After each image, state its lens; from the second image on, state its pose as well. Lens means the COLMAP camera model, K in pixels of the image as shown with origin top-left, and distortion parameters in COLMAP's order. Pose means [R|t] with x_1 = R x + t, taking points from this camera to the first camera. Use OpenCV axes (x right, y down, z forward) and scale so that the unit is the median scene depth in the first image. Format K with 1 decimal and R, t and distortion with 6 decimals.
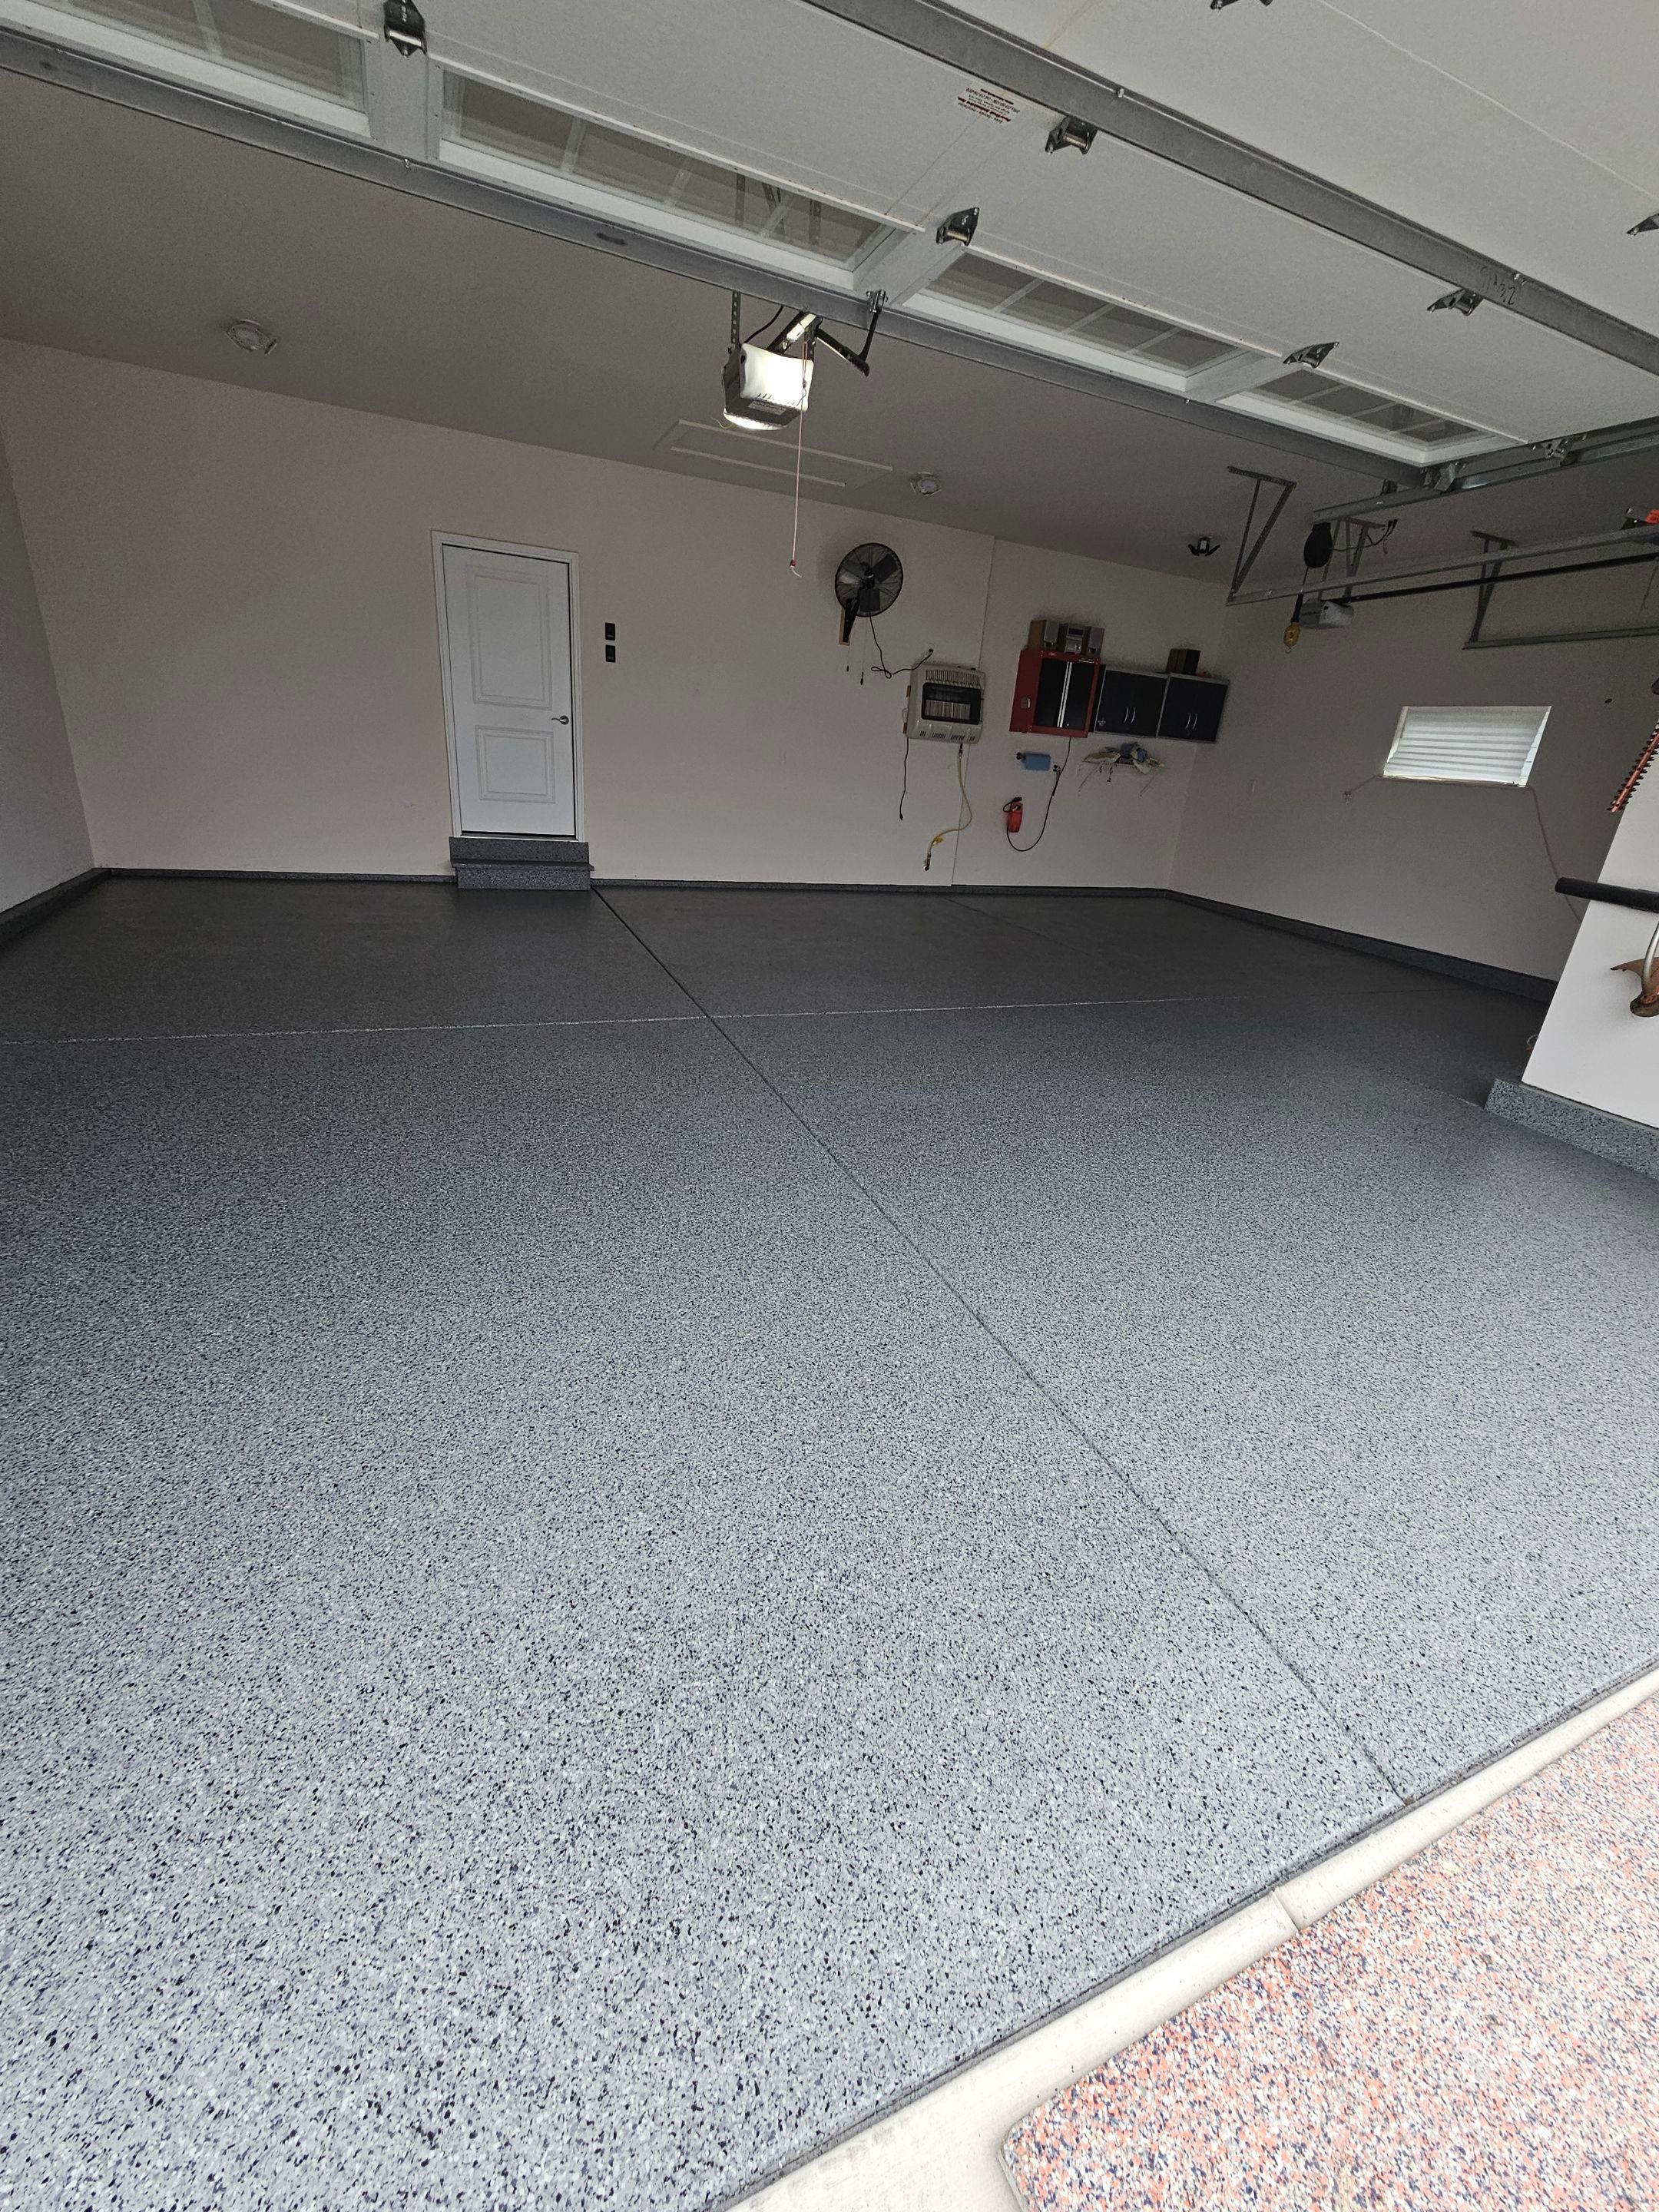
lens RADIAL K [[907.4, 0, 838.0], [0, 907.4, 1105.3], [0, 0, 1]] dist [-0.002258, 0.000106]
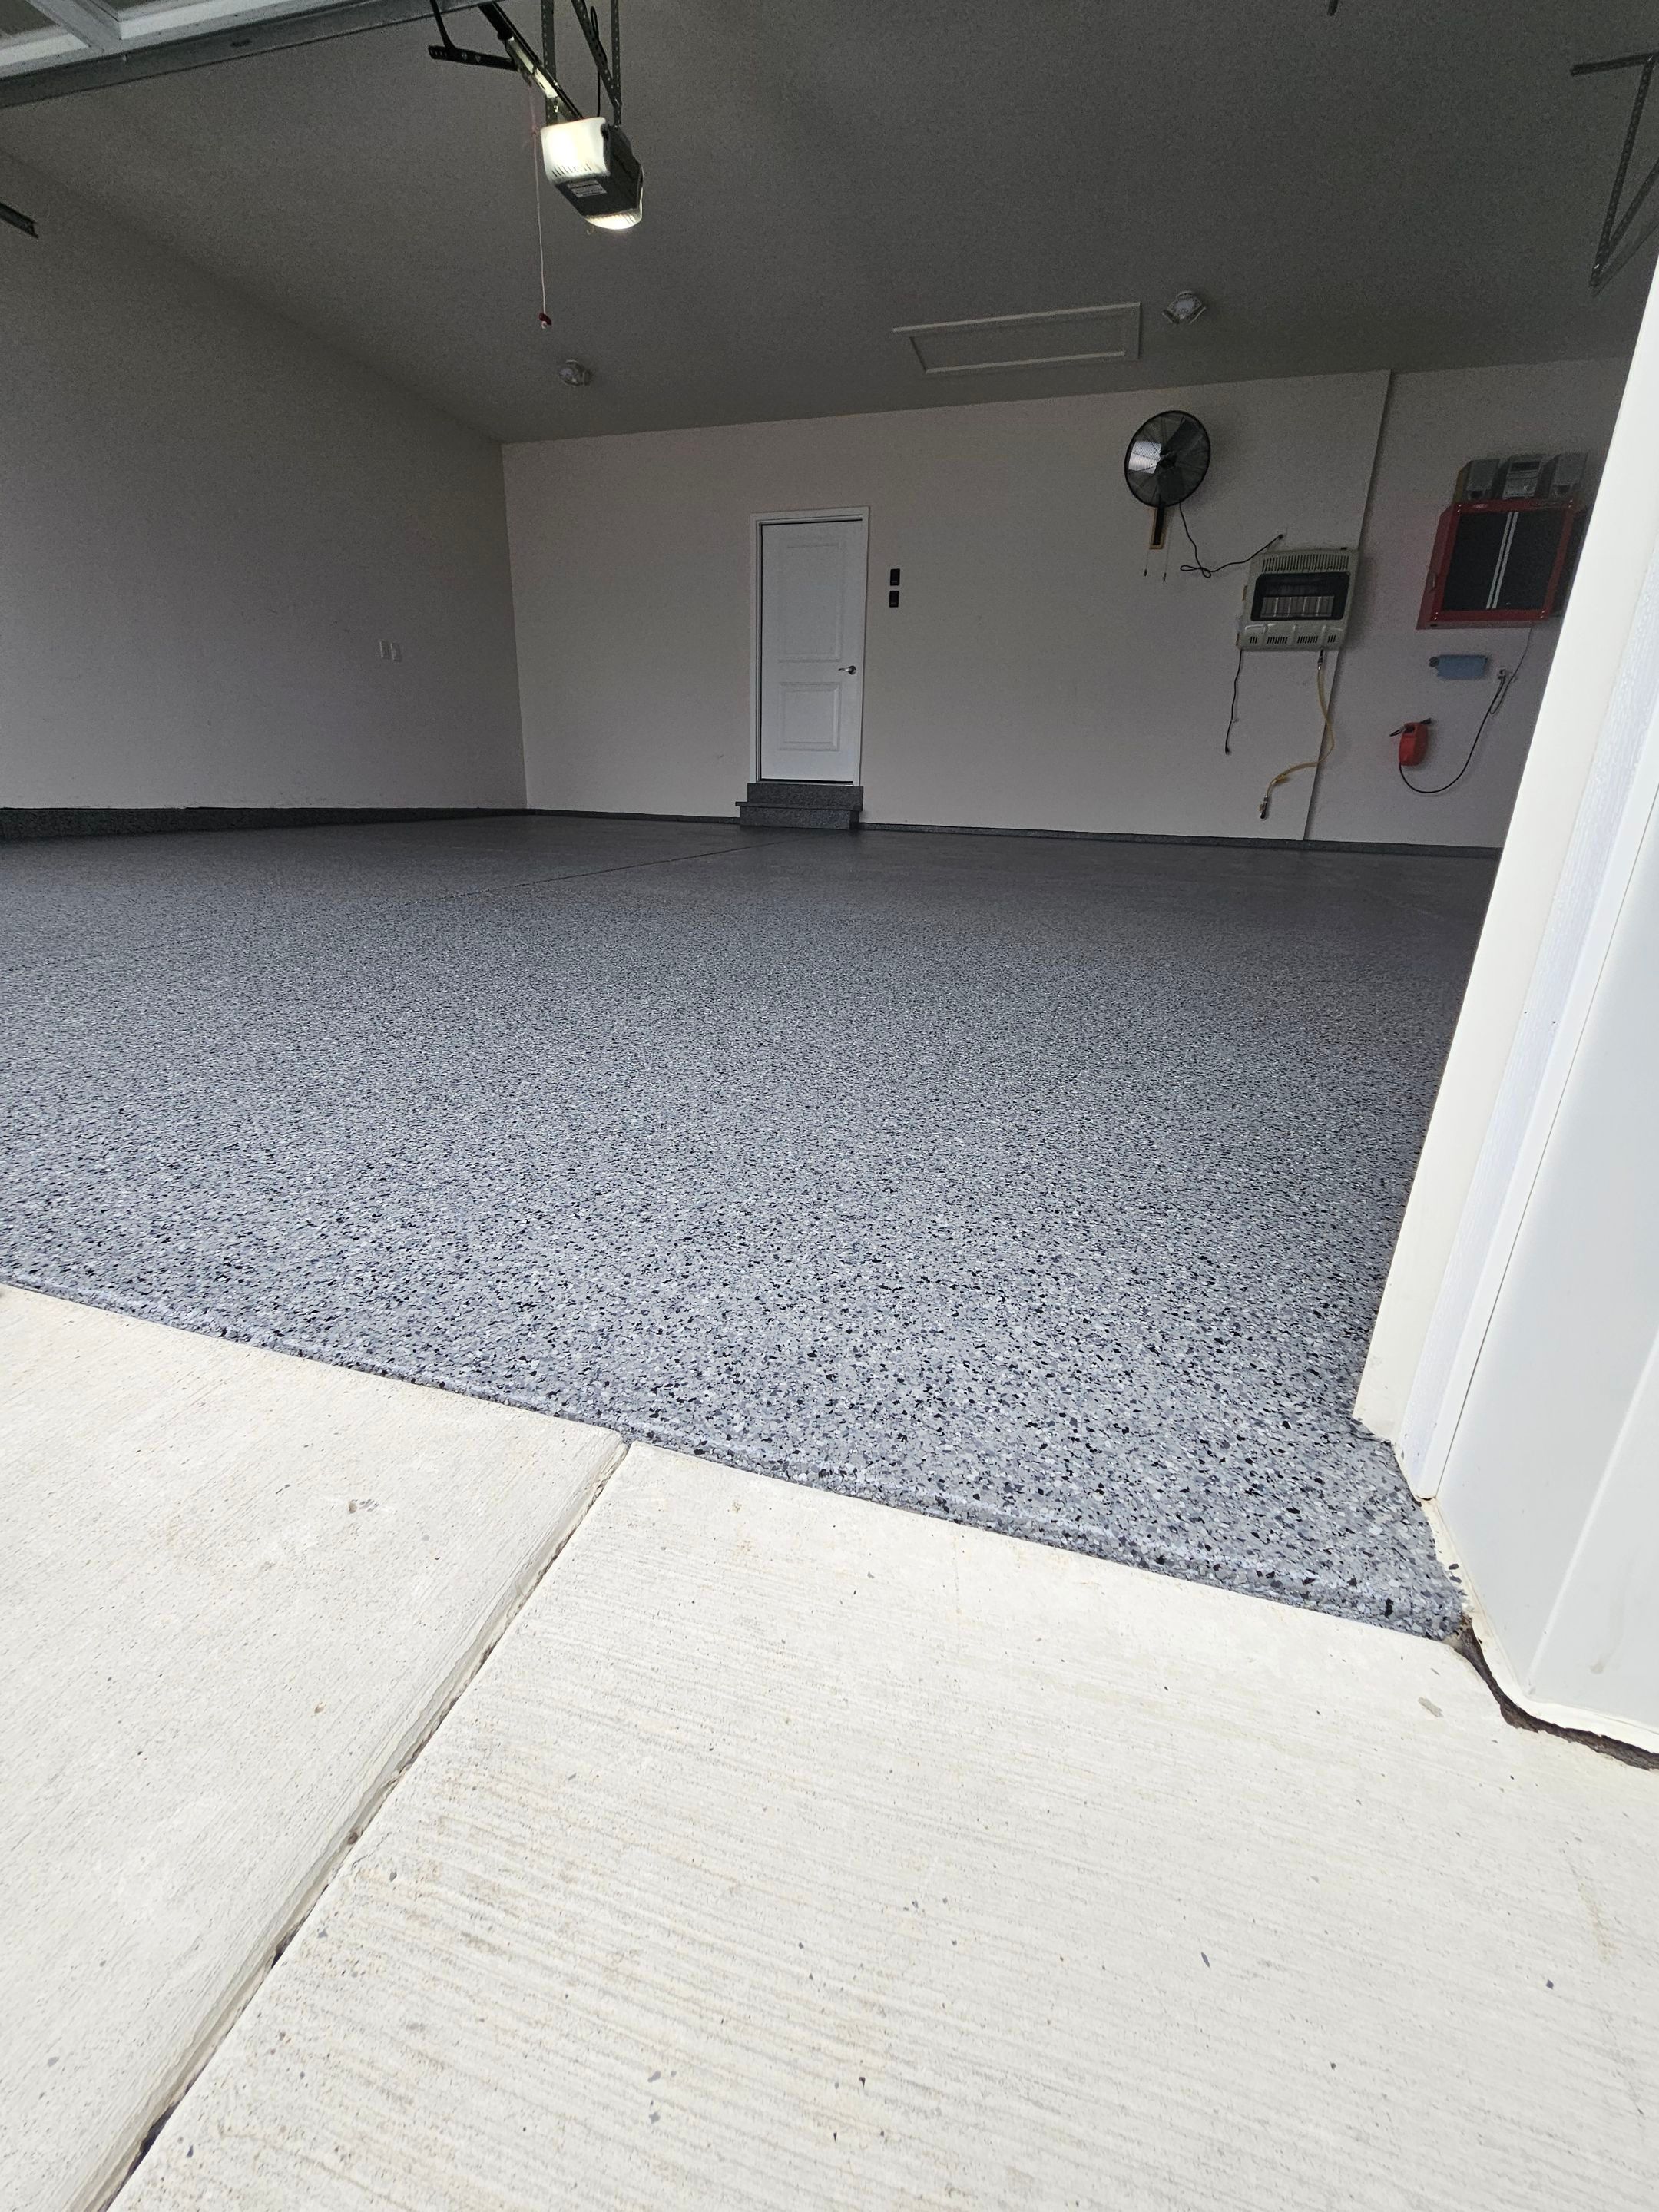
lens RADIAL K [[907.4, 0, 836.8], [0, 907.4, 1108.6], [0, 0, 1]] dist [-0.002258, 0.000106]
pose [[0.763707, 0.154691, -0.626756, 0.970985], [-0.209028, 0.977818, -0.013364, 0.212680], [0.610786, 0.141215, 0.779101, 0.533826]]
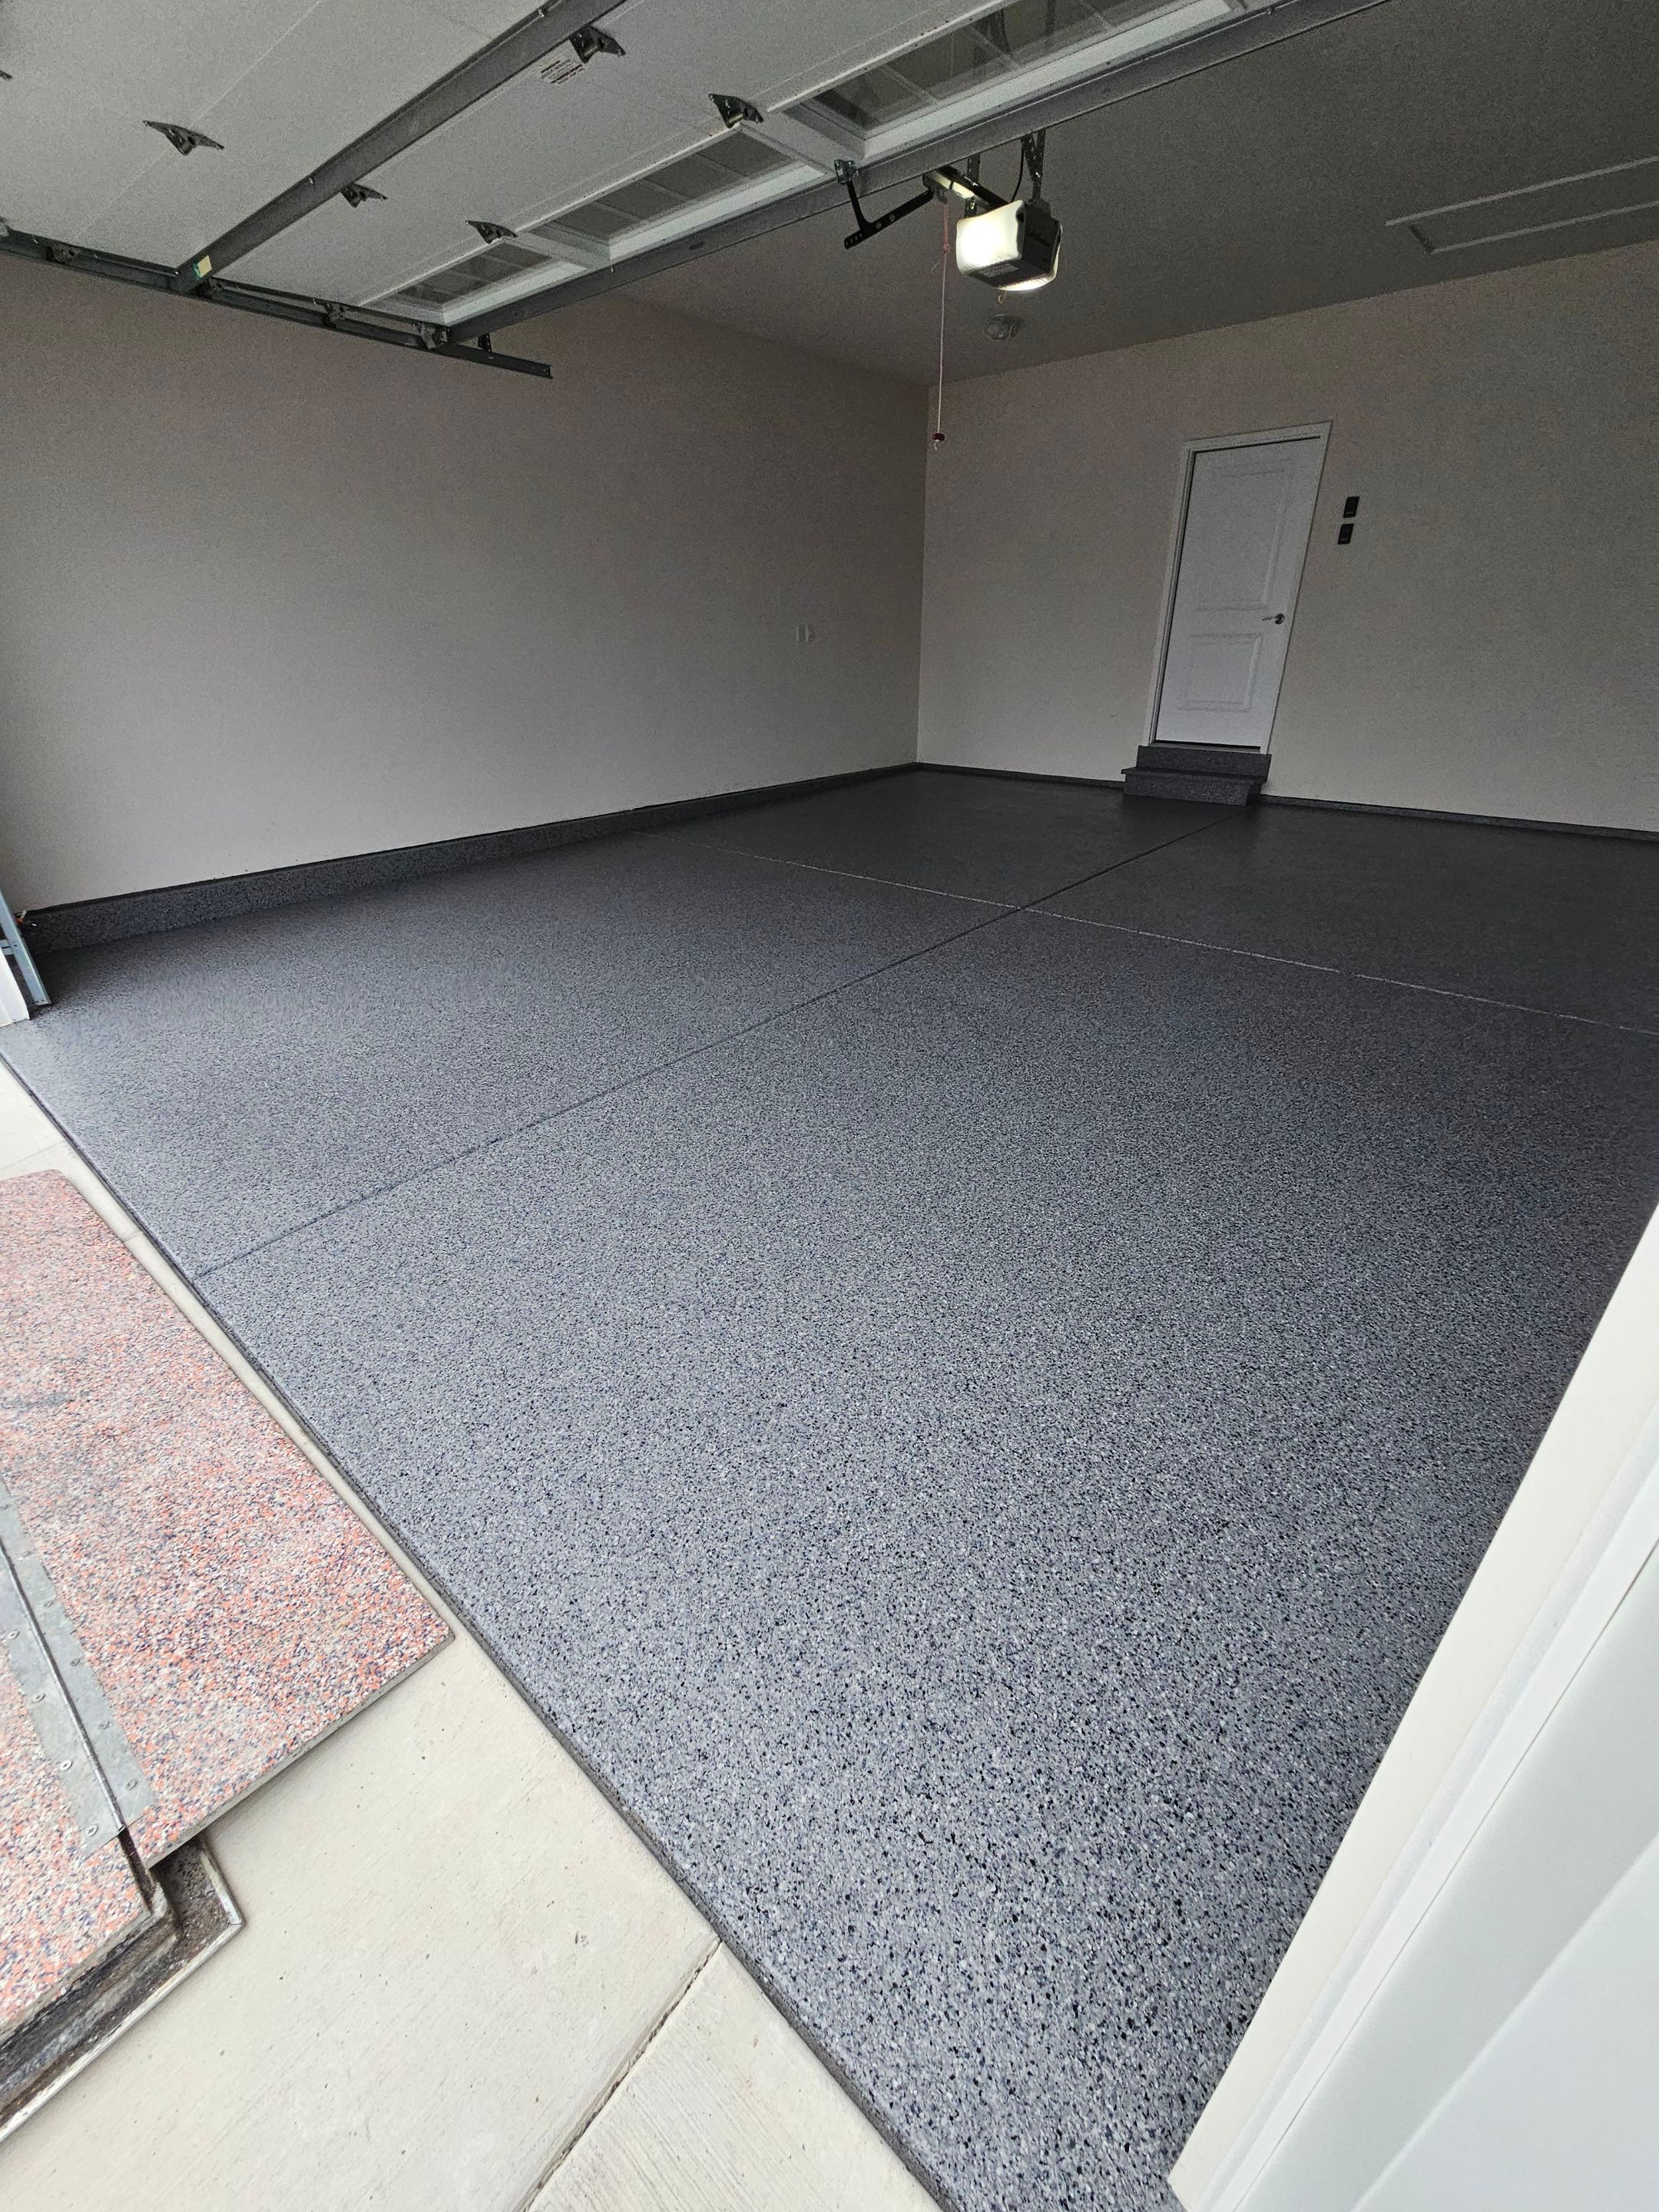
lens RADIAL K [[907.4, 0, 832.9], [0, 907.4, 1106.4], [0, 0, 1]] dist [-0.002258, 0.000106]
pose [[0.429820, 0.339579, -0.836625, 1.019698], [-0.290218, 0.929372, 0.228124, -0.089414], [0.855002, 0.144751, 0.498015, 0.492449]]
